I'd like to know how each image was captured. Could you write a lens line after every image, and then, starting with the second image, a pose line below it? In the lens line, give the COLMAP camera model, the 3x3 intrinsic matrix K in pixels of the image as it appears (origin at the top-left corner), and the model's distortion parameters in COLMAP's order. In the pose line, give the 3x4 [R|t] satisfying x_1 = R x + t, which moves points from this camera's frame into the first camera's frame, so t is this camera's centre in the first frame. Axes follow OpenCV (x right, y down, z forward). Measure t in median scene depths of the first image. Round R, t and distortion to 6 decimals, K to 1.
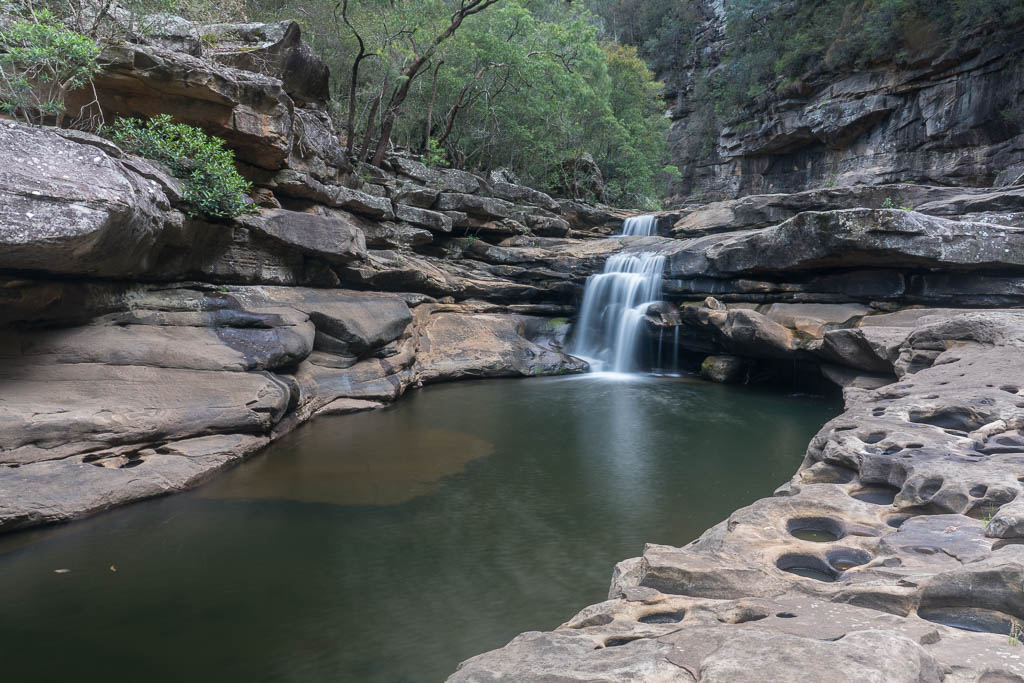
lens RADIAL K [[817.2, 0, 532.5], [0, 817.2, 353.2], [0, 0, 1]] dist [-0.032606, 0.005584]
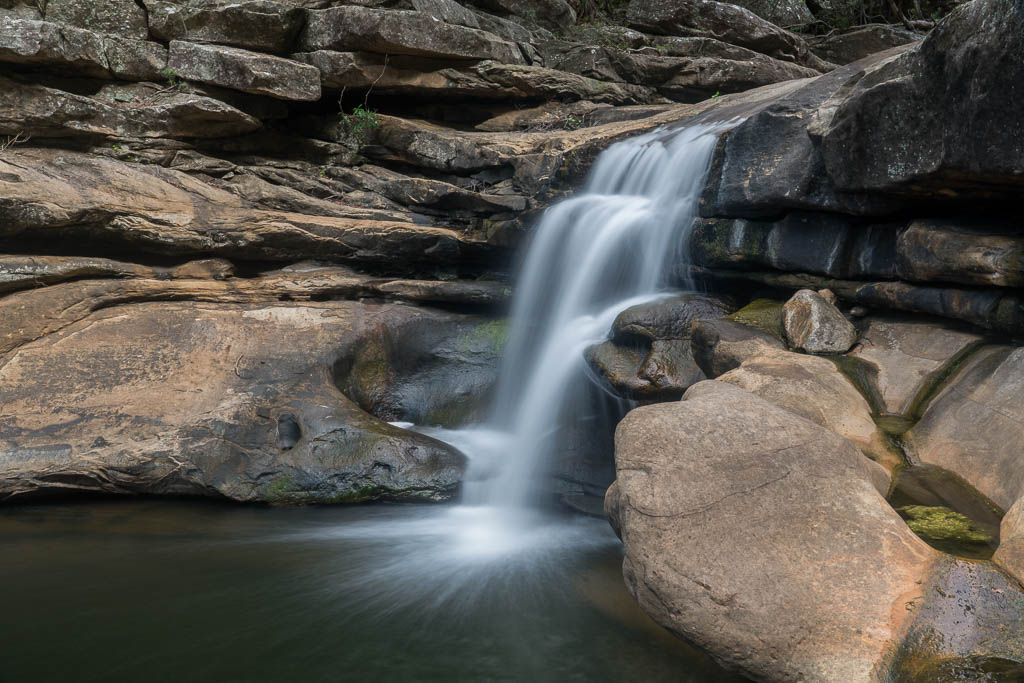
lens RADIAL K [[1002.6, 0, 511.2], [0, 1002.6, 340.5], [0, 0, 1]] dist [0.032063, 0.000000]
pose [[0.849685, 0.063442, -0.523459, 0.286891], [-0.032134, 0.997121, 0.068687, -0.068068], [0.526310, -0.041542, 0.849277, 0.648698]]
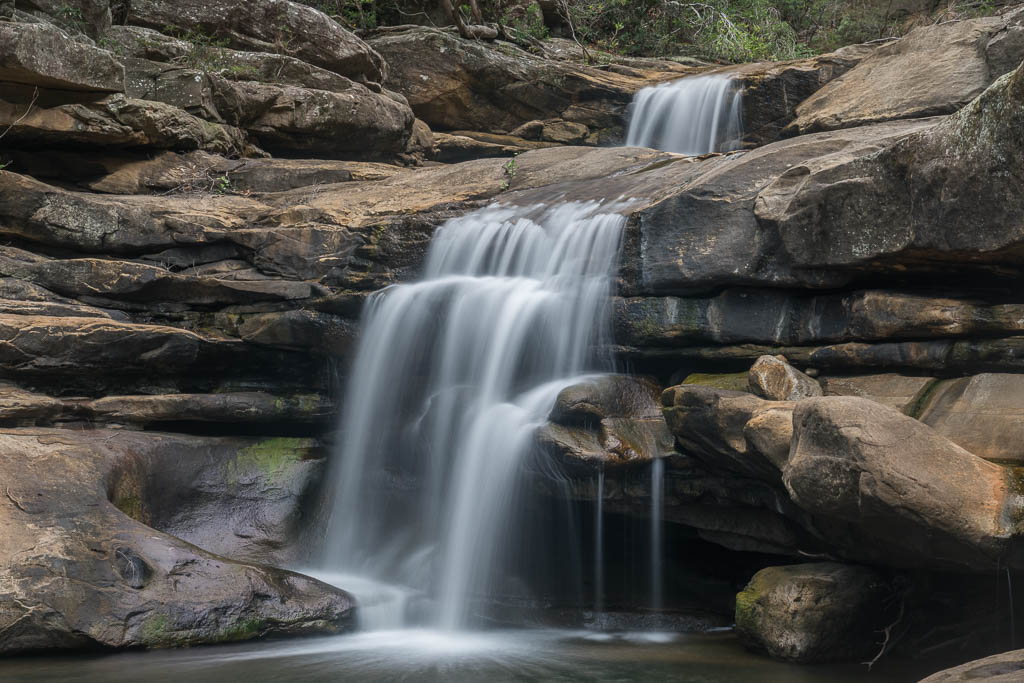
lens RADIAL K [[2841.1, 0, 517.2], [0, 2841.1, 335.0], [0, 0, 1]] dist [0.100979, 0.000000]
pose [[0.999786, -0.016895, -0.011913, 0.134463], [0.015877, 0.996596, -0.080894, 0.001916], [0.013240, 0.080687, 0.996652, 0.016939]]
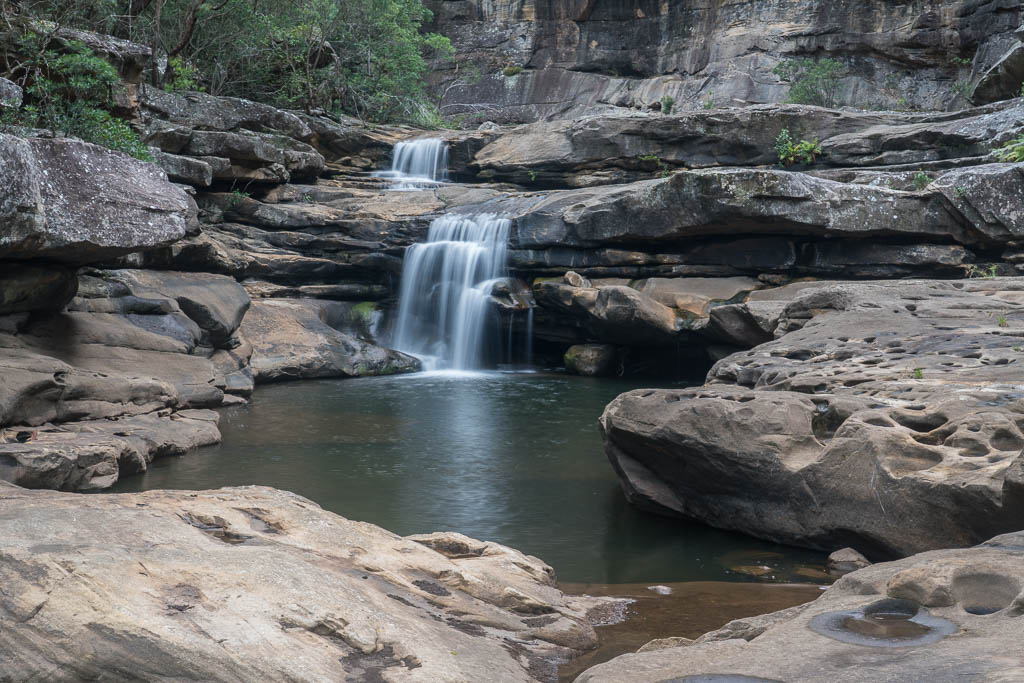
lens RADIAL K [[2103.5, 0, 513.1], [0, 2103.5, 342.6], [0, 0, 1]] dist [0.082937, 0.000000]
pose [[0.966790, -0.024806, 0.254365, -0.340902], [0.032311, 0.999156, -0.025367, 0.048093], [-0.253521, 0.032743, 0.966776, -0.915583]]
